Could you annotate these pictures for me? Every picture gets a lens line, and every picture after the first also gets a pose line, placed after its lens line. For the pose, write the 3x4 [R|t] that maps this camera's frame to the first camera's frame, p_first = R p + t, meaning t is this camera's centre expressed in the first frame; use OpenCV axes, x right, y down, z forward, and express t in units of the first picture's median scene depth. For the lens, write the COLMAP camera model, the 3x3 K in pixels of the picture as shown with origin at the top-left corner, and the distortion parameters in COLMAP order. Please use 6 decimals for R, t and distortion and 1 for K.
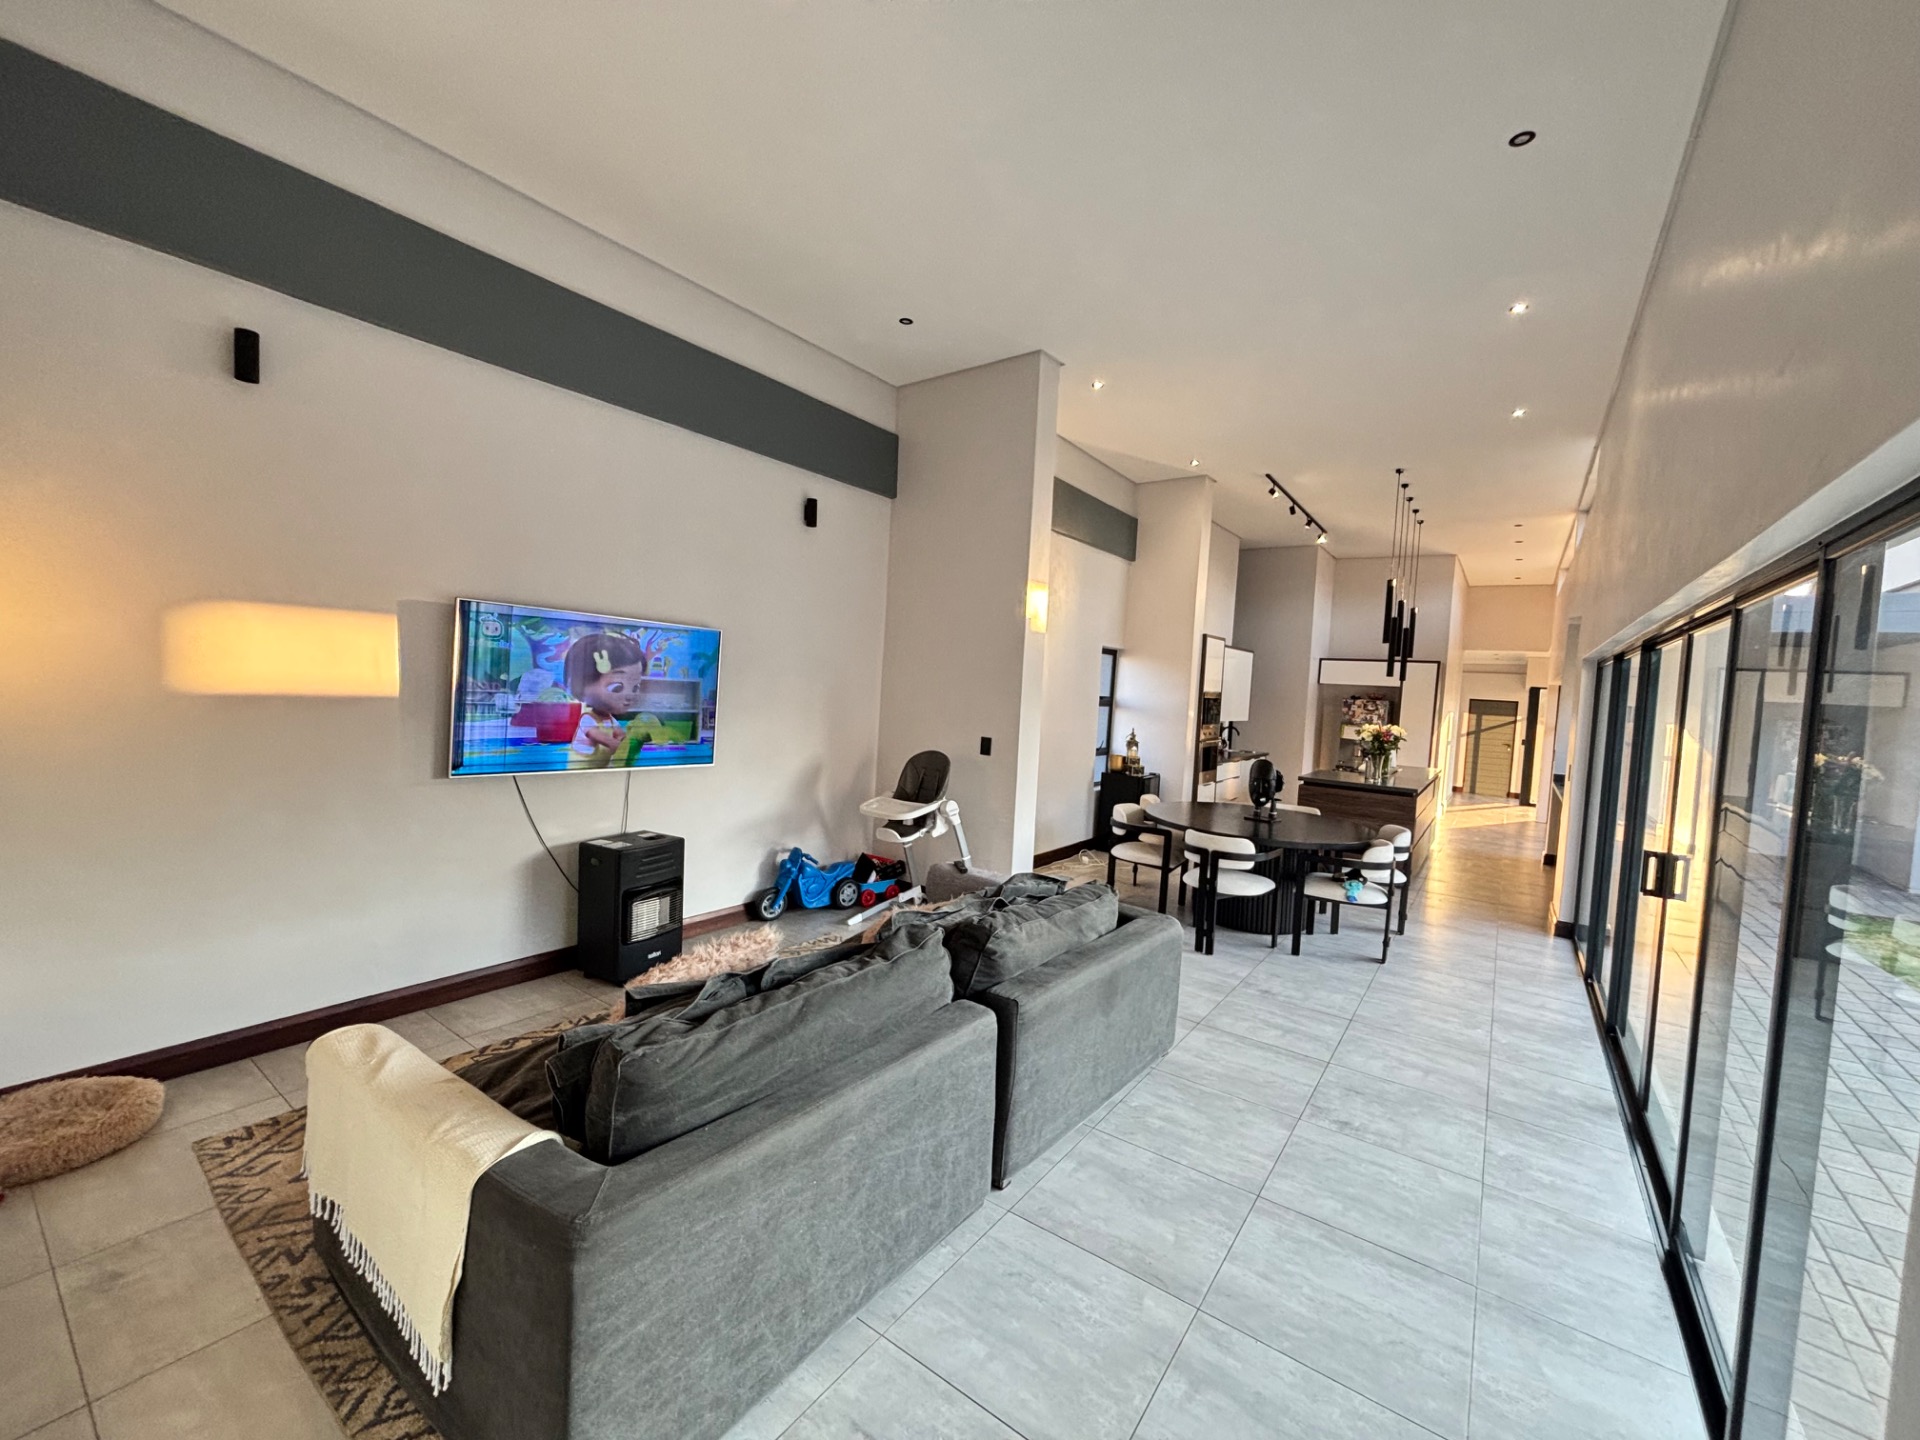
lens RADIAL K [[772.5, 0, 956.6], [0, 772.5, 722.5], [0, 0, 1]] dist [0.001638, 0.000221]
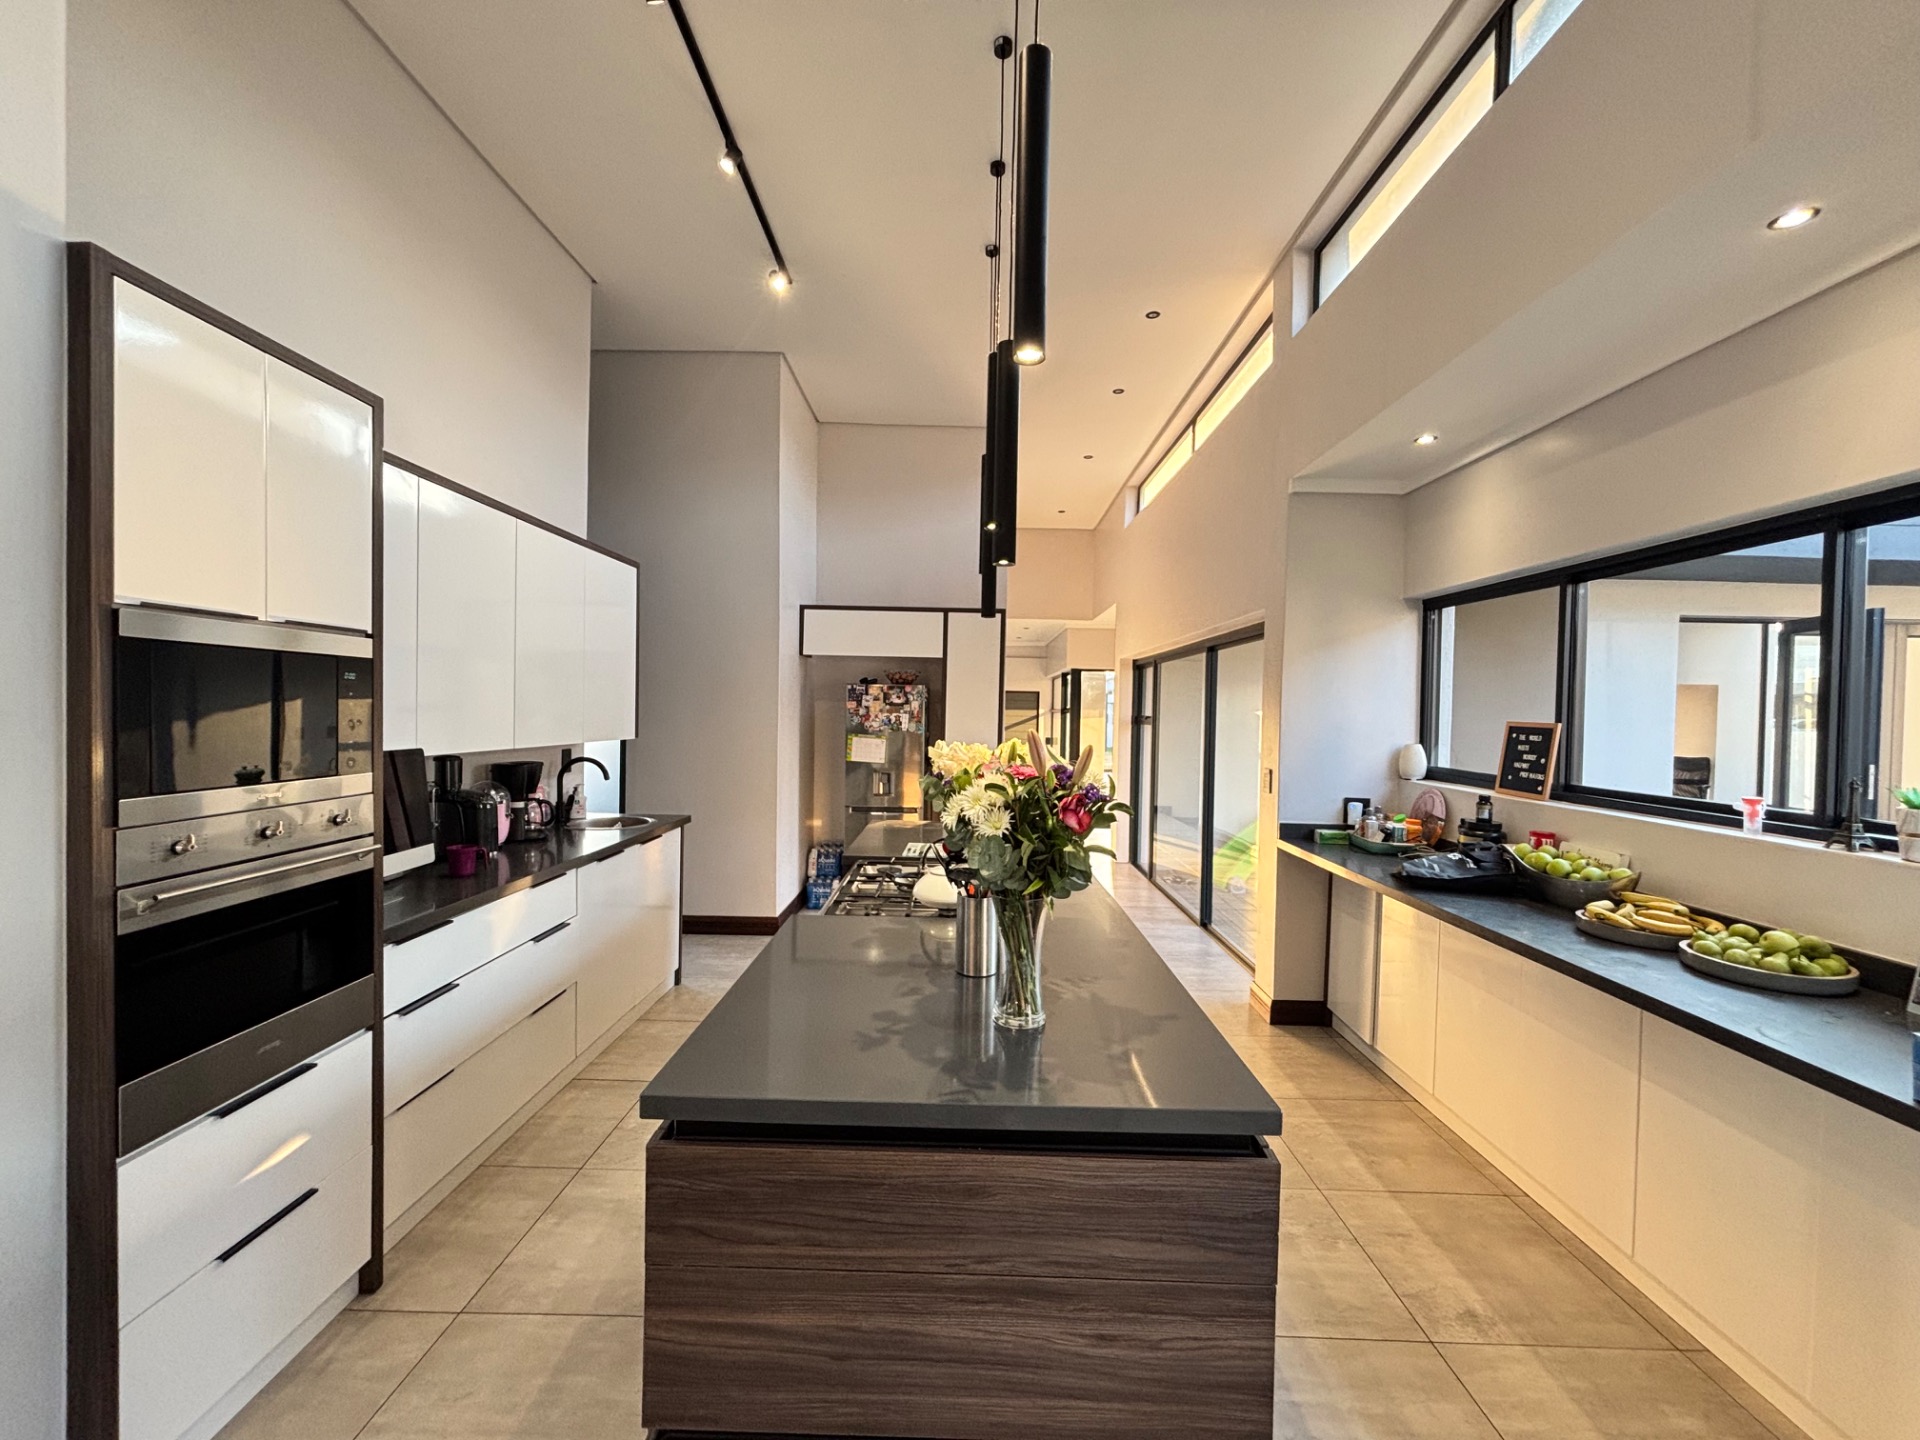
lens RADIAL K [[772.5, 0, 959.8], [0, 772.5, 726.4], [0, 0, 1]] dist [0.001638, 0.000221]
pose [[0.816768, -0.052616, 0.574563, 0.269085], [0.058954, 0.998232, 0.007608, -0.002392], [-0.573947, 0.027659, 0.818425, 0.545321]]
